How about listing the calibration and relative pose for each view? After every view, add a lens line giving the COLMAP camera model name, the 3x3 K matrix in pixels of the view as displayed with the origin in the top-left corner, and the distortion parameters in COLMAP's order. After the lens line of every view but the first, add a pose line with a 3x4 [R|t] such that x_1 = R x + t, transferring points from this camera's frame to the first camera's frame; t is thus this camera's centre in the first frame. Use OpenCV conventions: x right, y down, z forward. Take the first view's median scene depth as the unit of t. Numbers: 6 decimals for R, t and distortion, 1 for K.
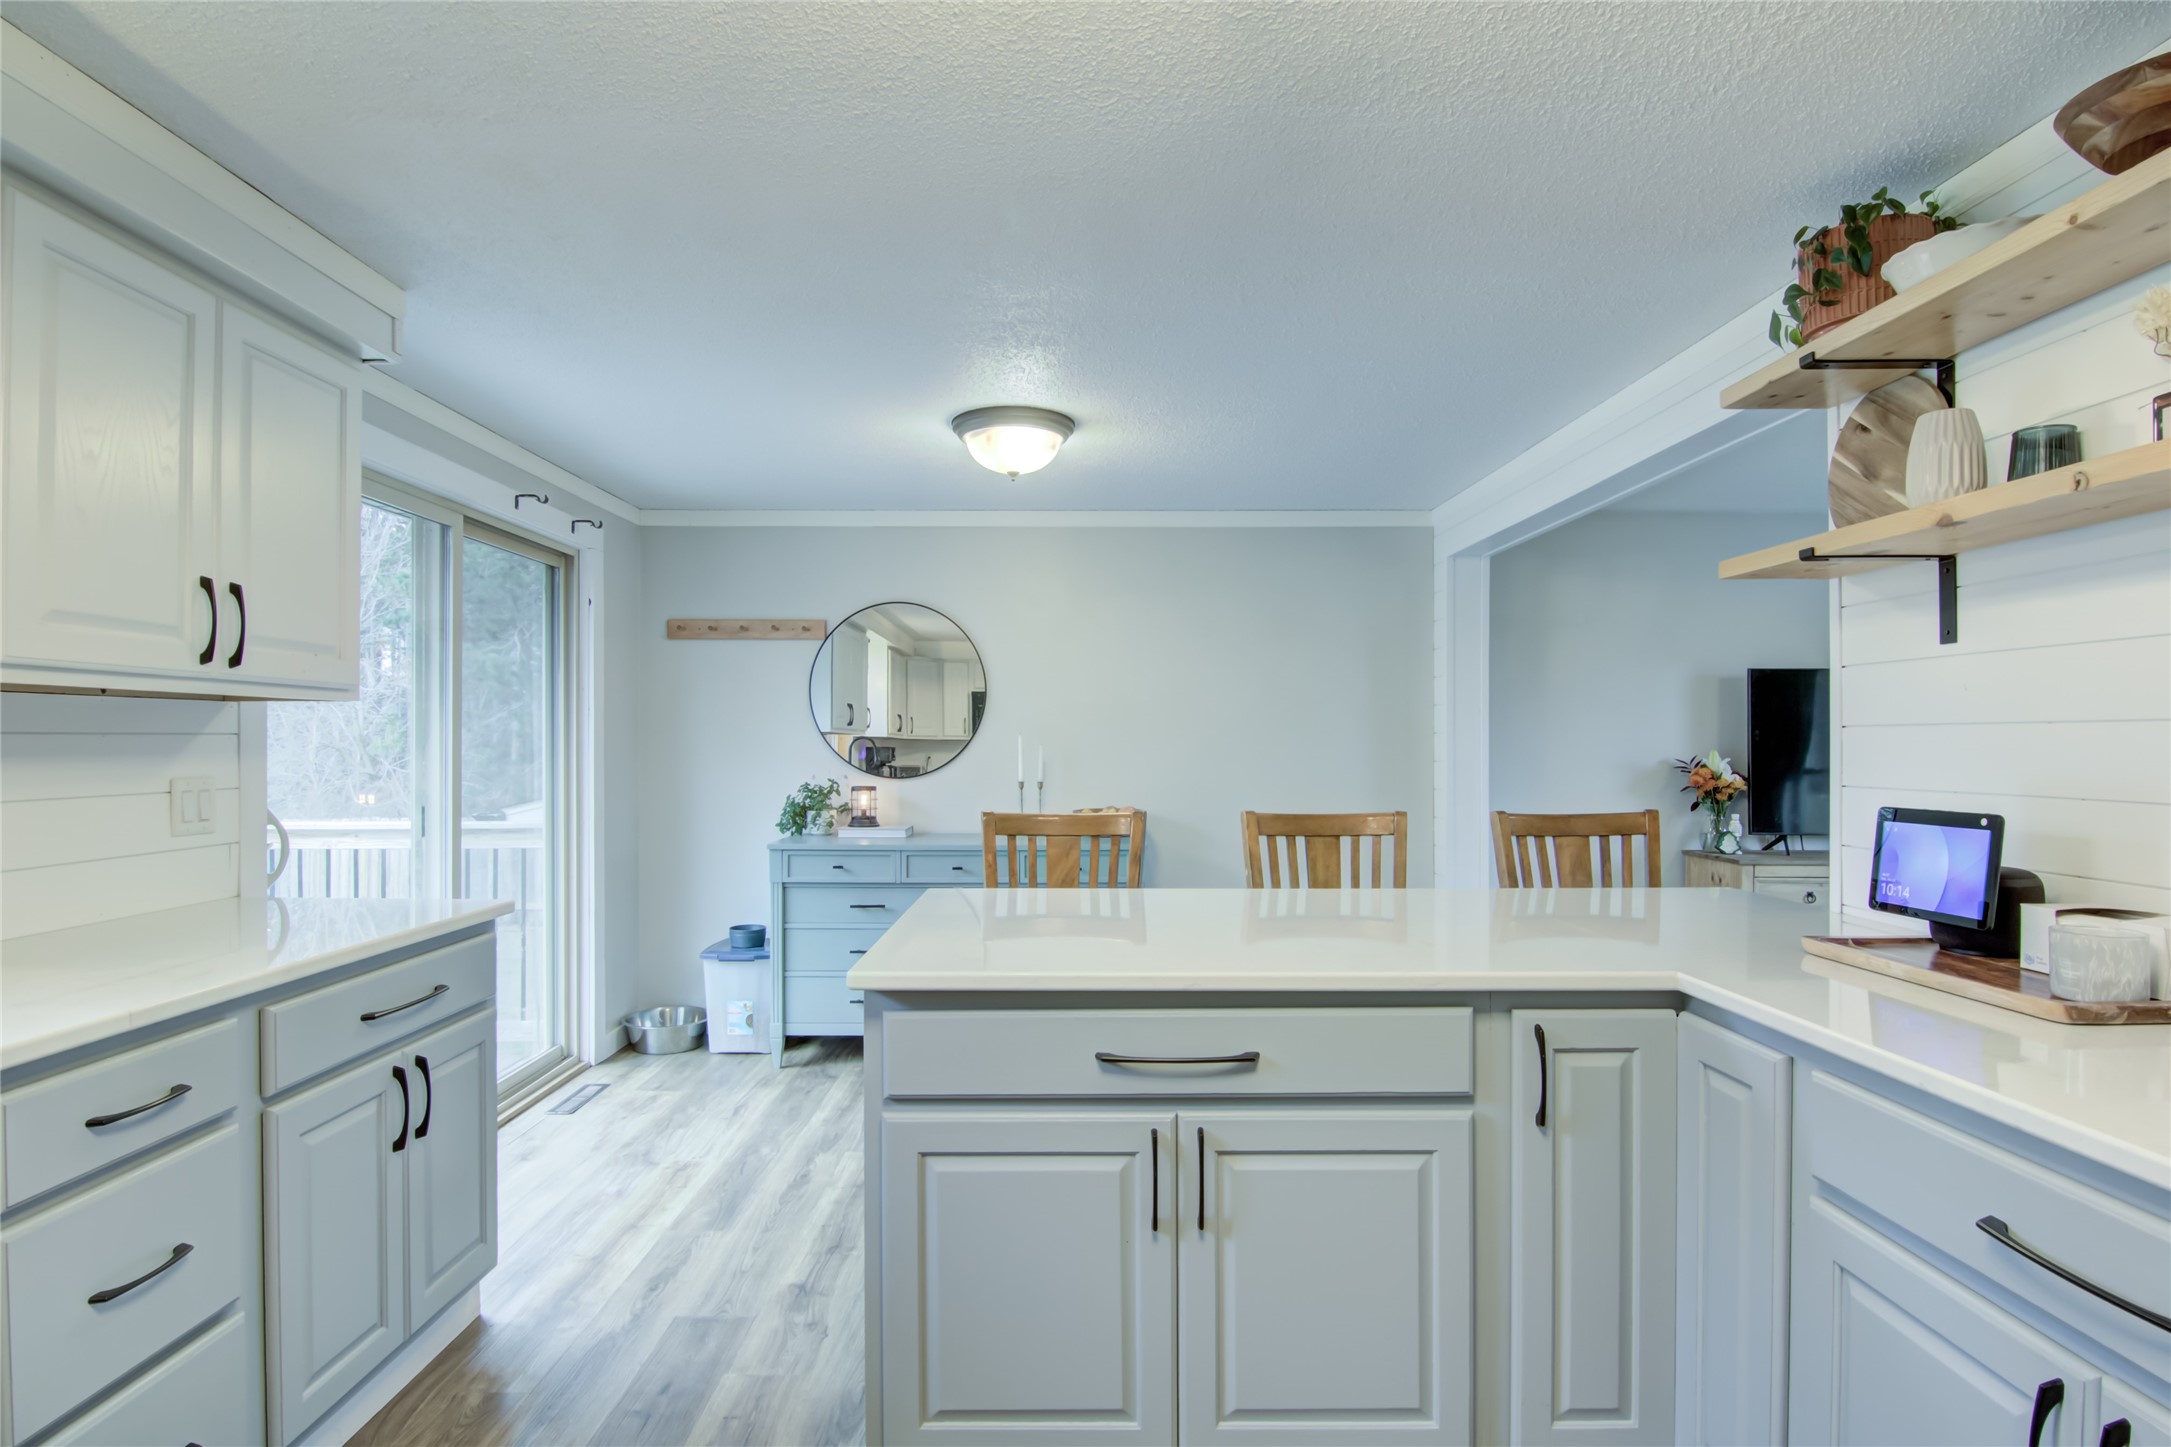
lens RADIAL K [[1112.0, 0, 1089.7], [0, 1112.0, 741.5], [0, 0, 1]] dist [0.001305, -0.013646]
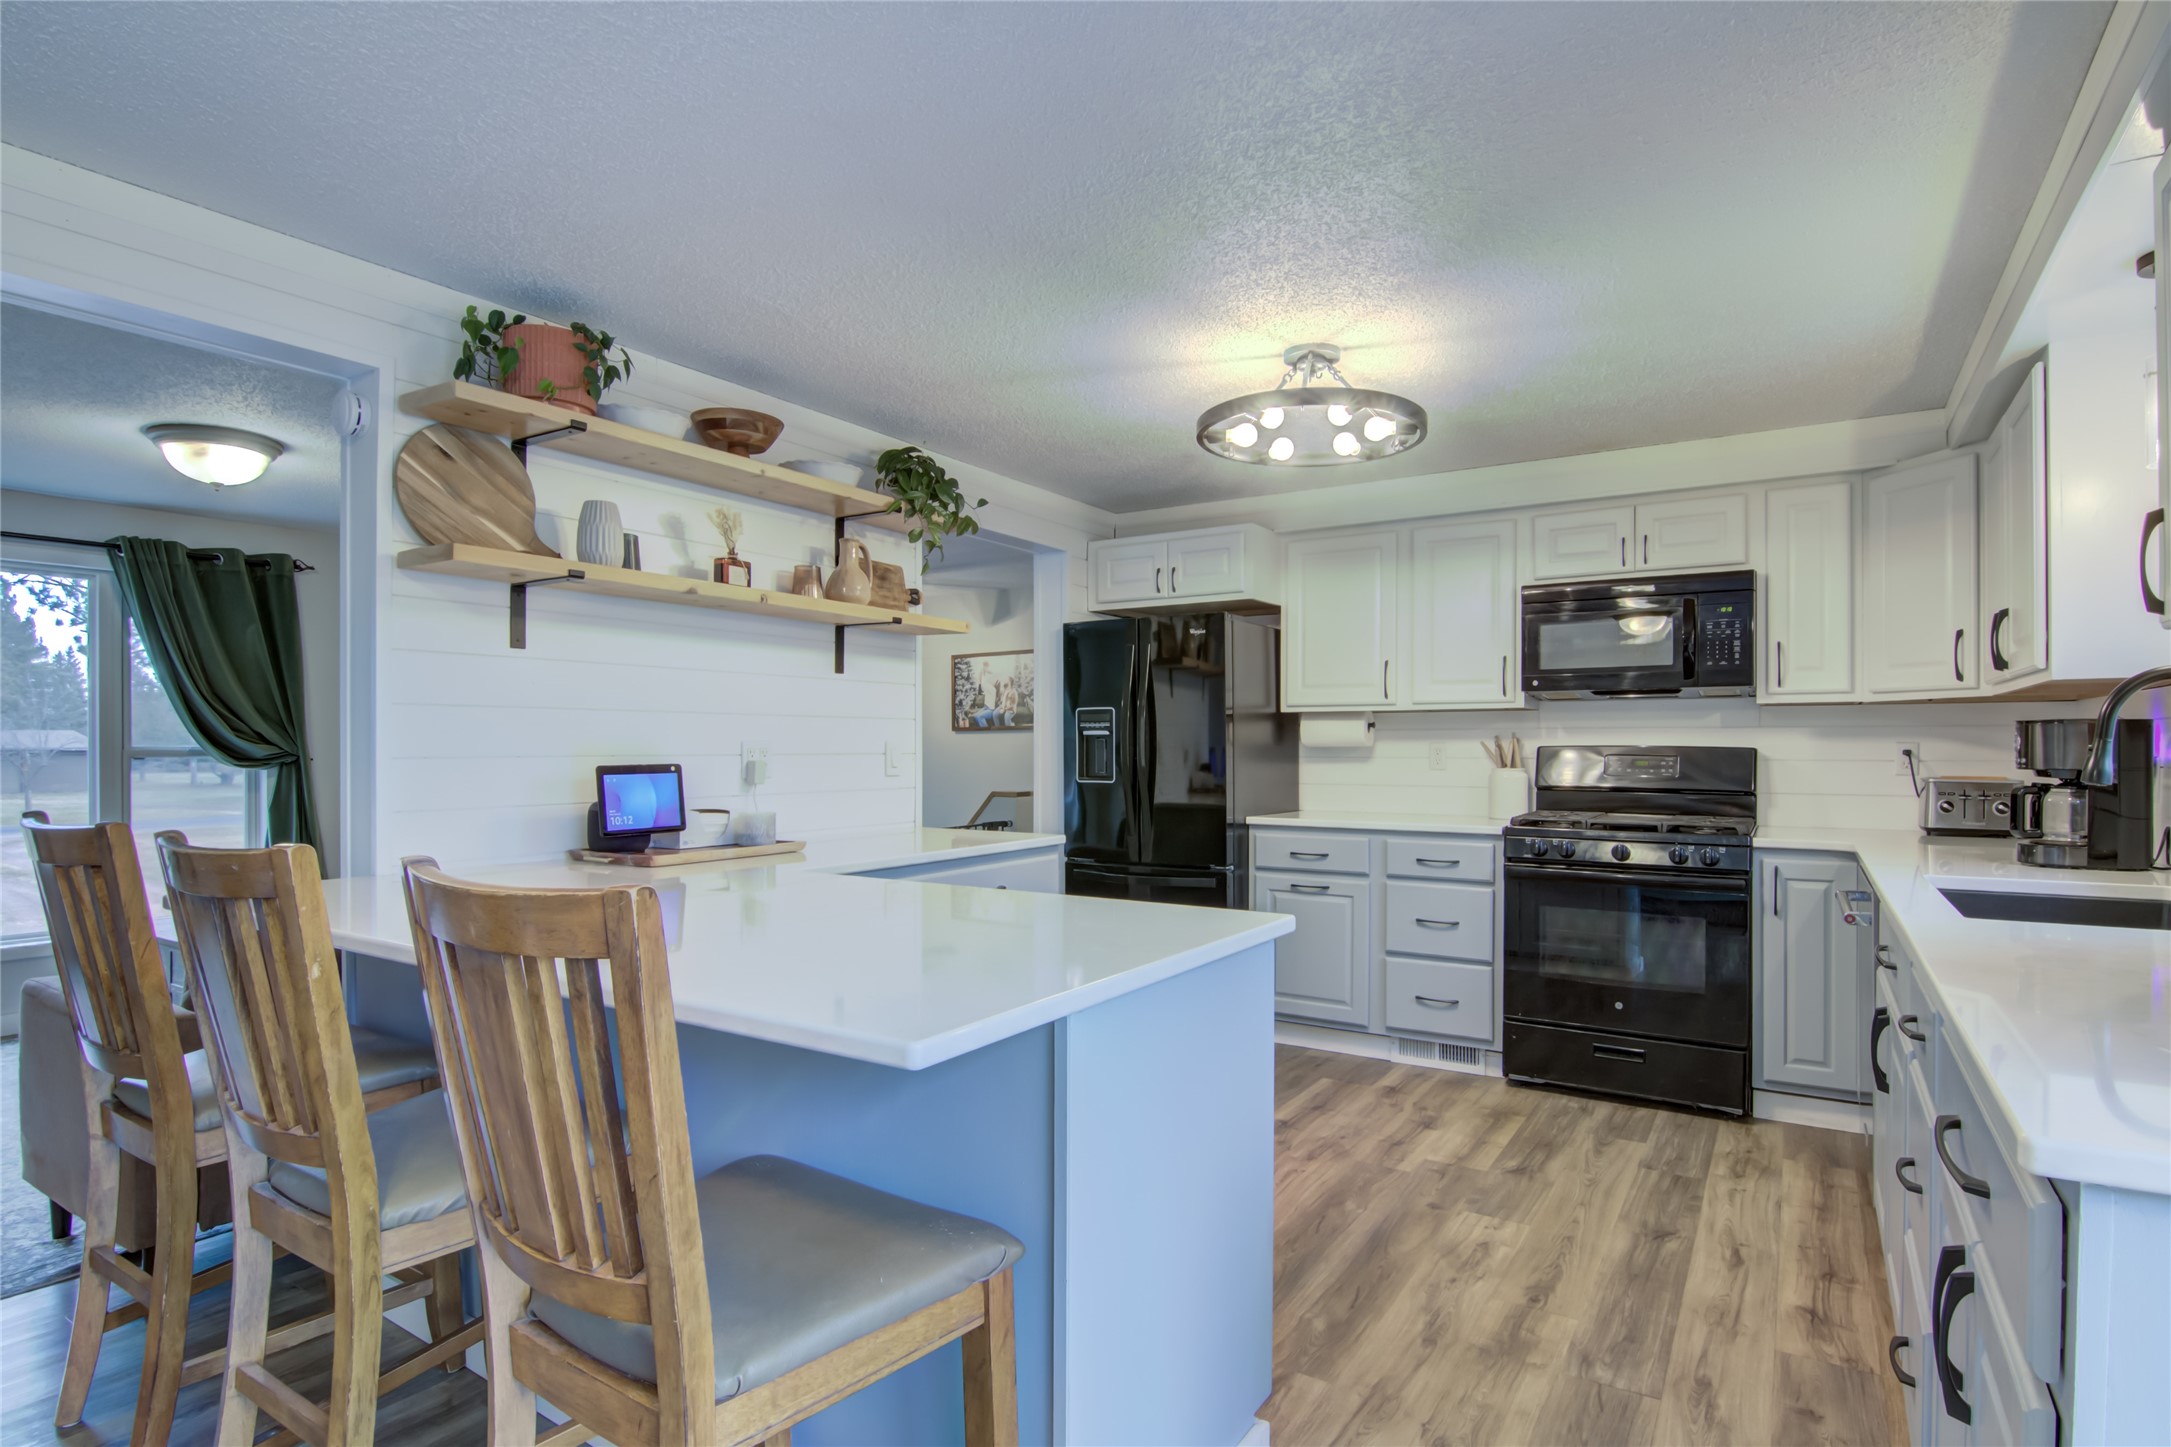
lens RADIAL K [[1112.0, 0, 1089.7], [0, 1112.0, 741.5], [0, 0, 1]] dist [0.001305, -0.013646]
pose [[-0.831536, 0.000623, 0.555470, -0.433546], [-0.000869, 0.999997, -0.002422, 0.022171], [-0.555470, -0.002497, -0.831533, 1.319625]]
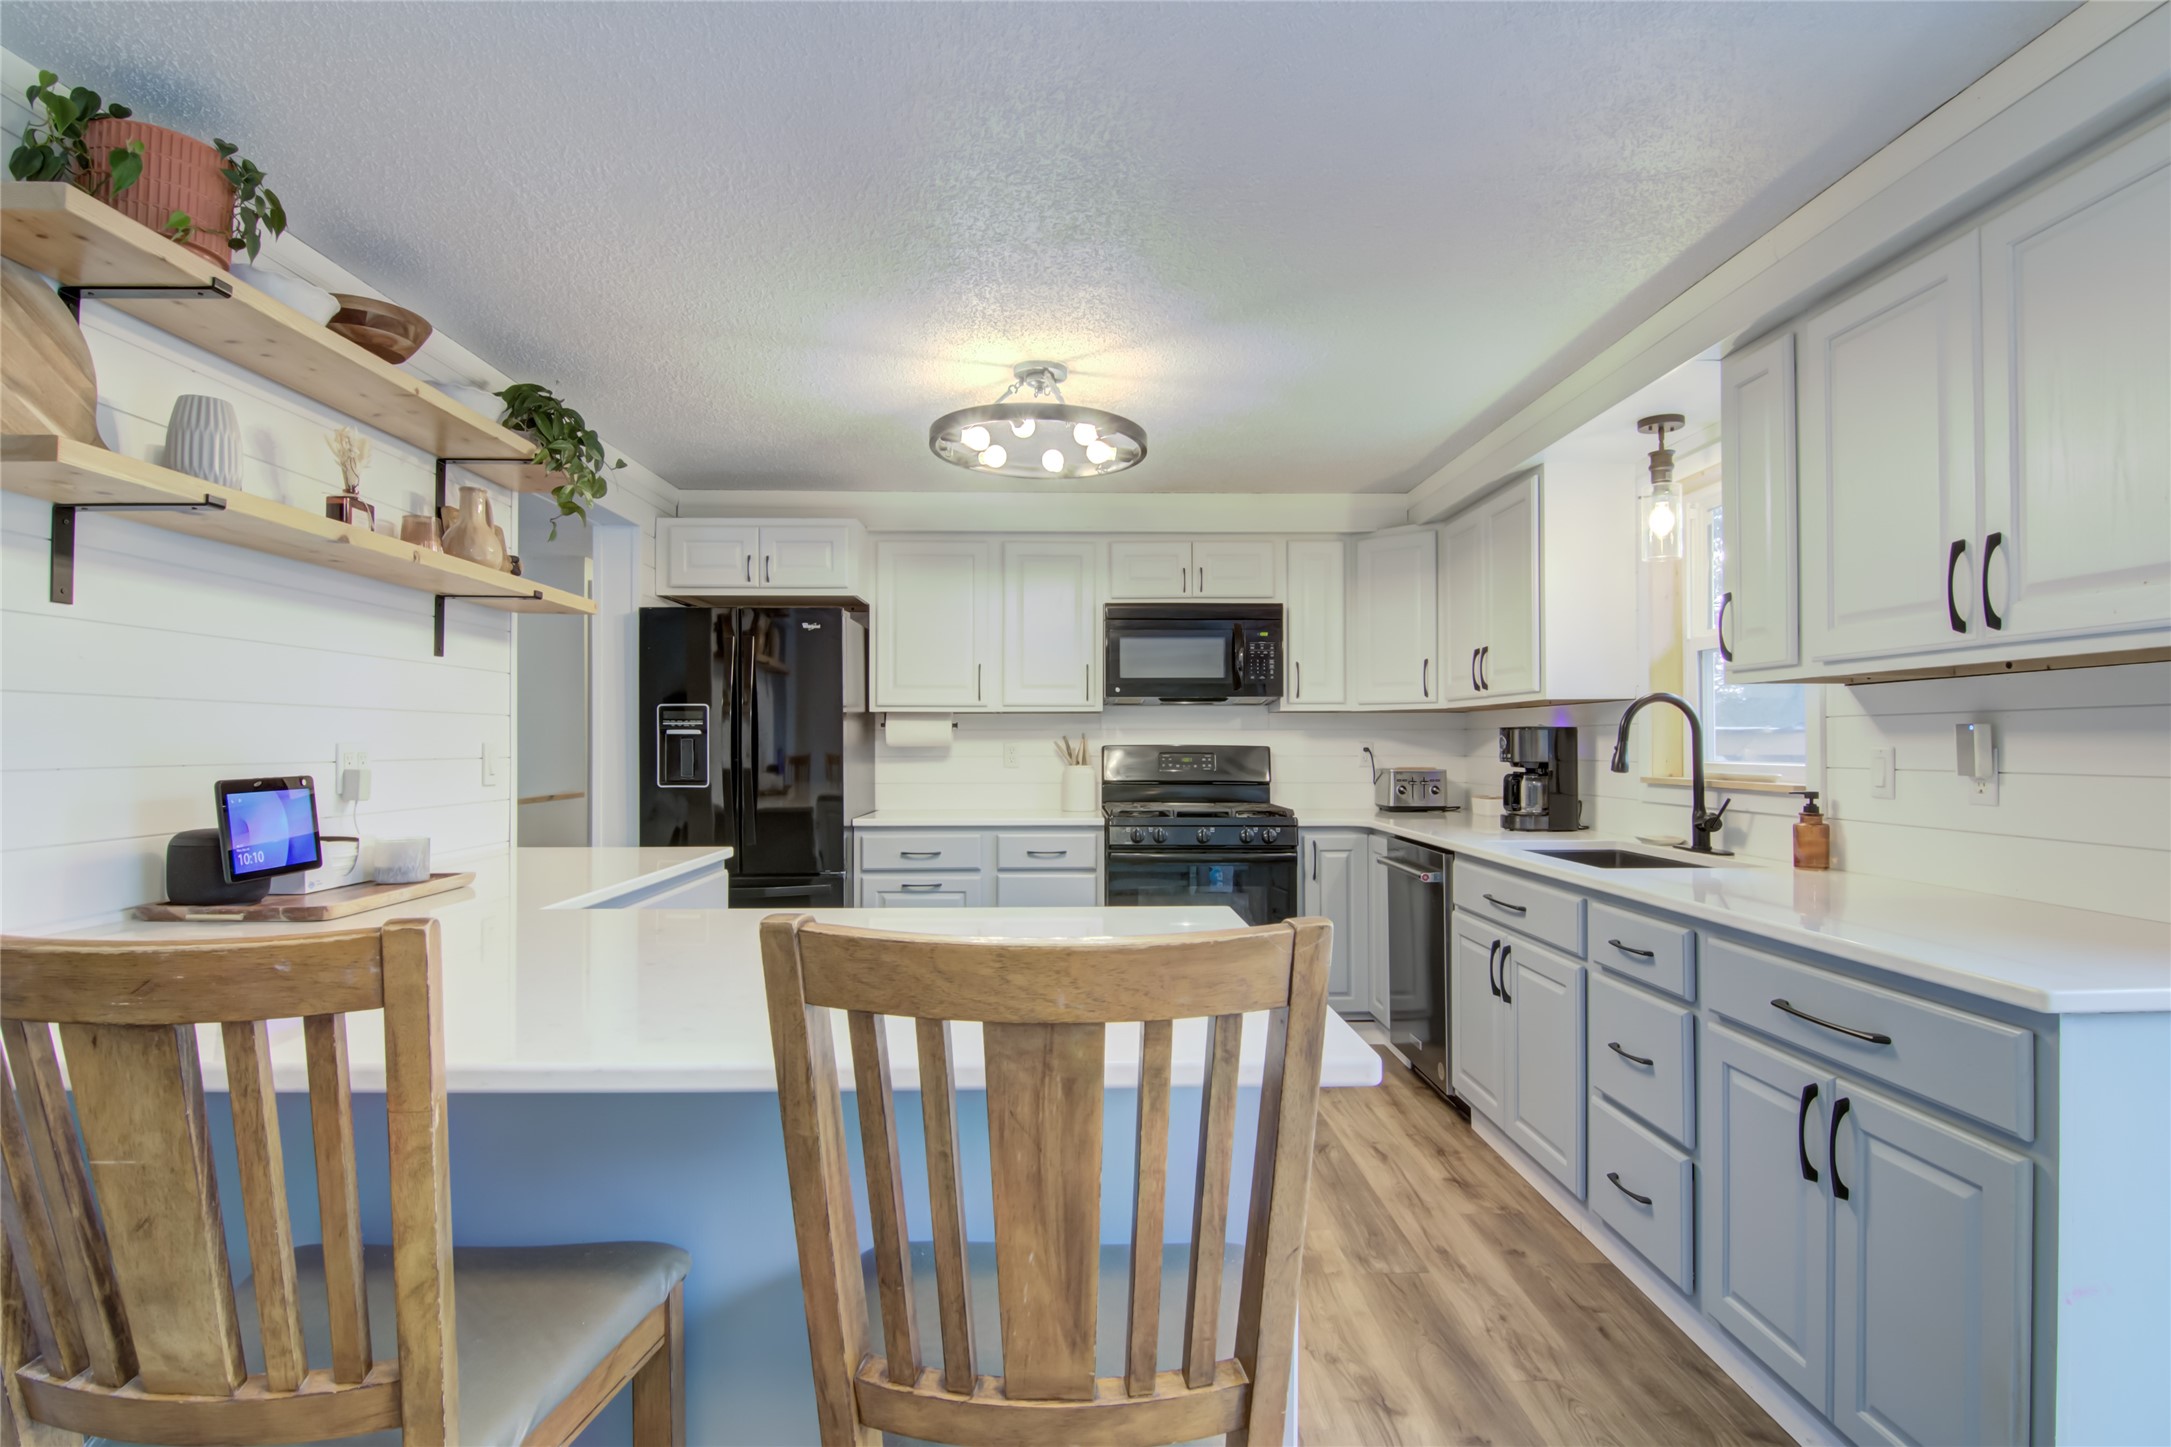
lens RADIAL K [[1105.2, 0, 1085.5], [0, 1105.2, 723.5], [0, 0, 1]] dist [0.001788, -0.013508]
pose [[-0.999993, -0.000138, -0.003659, -0.034673], [-0.000081, 0.999880, -0.015519, 0.016797], [0.003661, -0.015518, -0.999873, 1.420787]]
